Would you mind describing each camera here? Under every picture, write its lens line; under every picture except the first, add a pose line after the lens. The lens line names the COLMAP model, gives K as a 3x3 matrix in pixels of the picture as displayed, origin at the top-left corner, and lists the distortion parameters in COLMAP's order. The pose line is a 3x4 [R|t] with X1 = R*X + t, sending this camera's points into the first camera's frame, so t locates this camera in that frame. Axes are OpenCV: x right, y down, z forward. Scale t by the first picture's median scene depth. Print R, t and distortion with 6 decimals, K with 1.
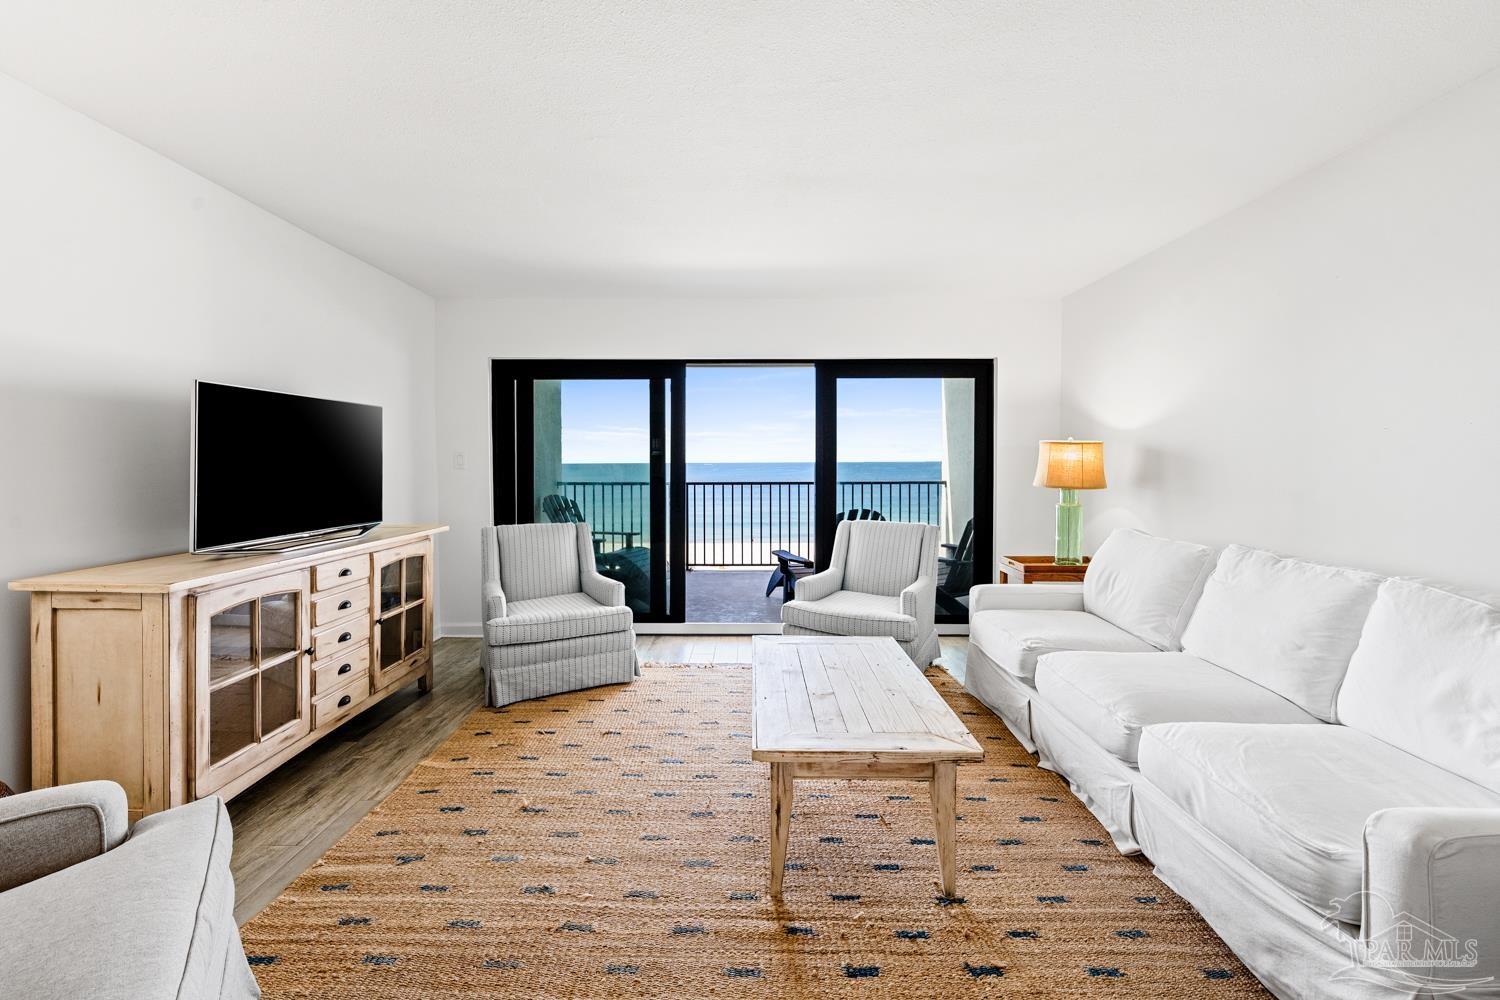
lens RADIAL K [[615.8, 0, 747.8], [0, 615.8, 463.2], [0, 0, 1]] dist [0.000364, 0.000048]
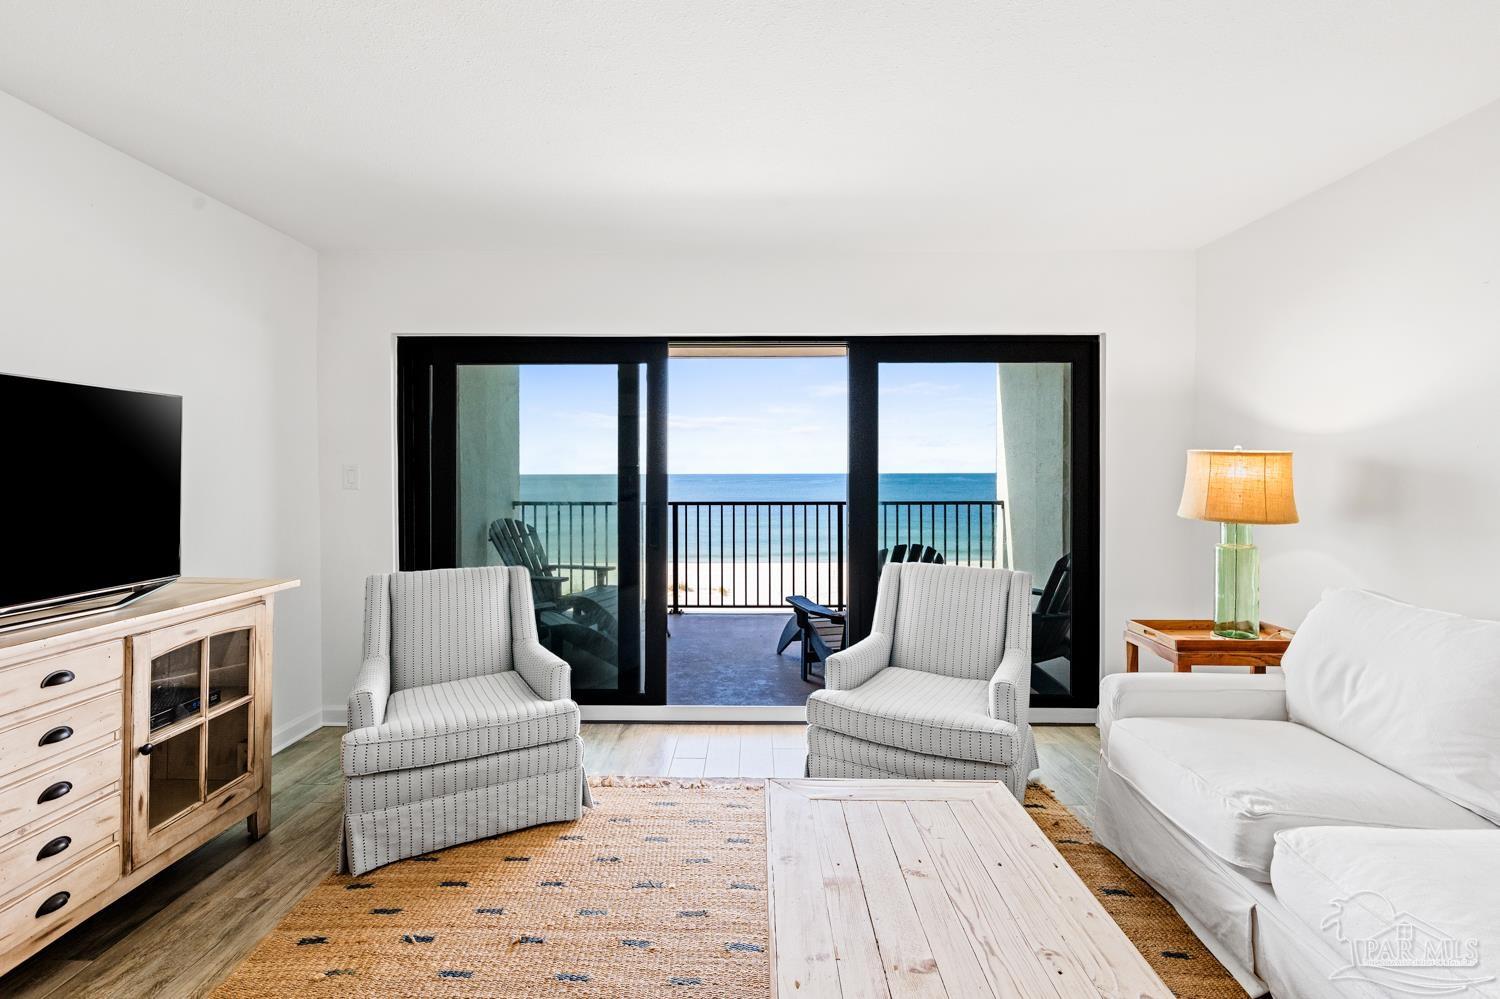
lens RADIAL K [[680.4, 0, 751.4], [0, 680.4, 447.2], [0, 0, 1]] dist [0.001144, 0.000354]
pose [[1.000000, 0.000759, 0.000282, -0.004830], [-0.000747, 0.999192, -0.040196, -0.009964], [-0.000312, 0.040196, 0.999192, 0.270732]]
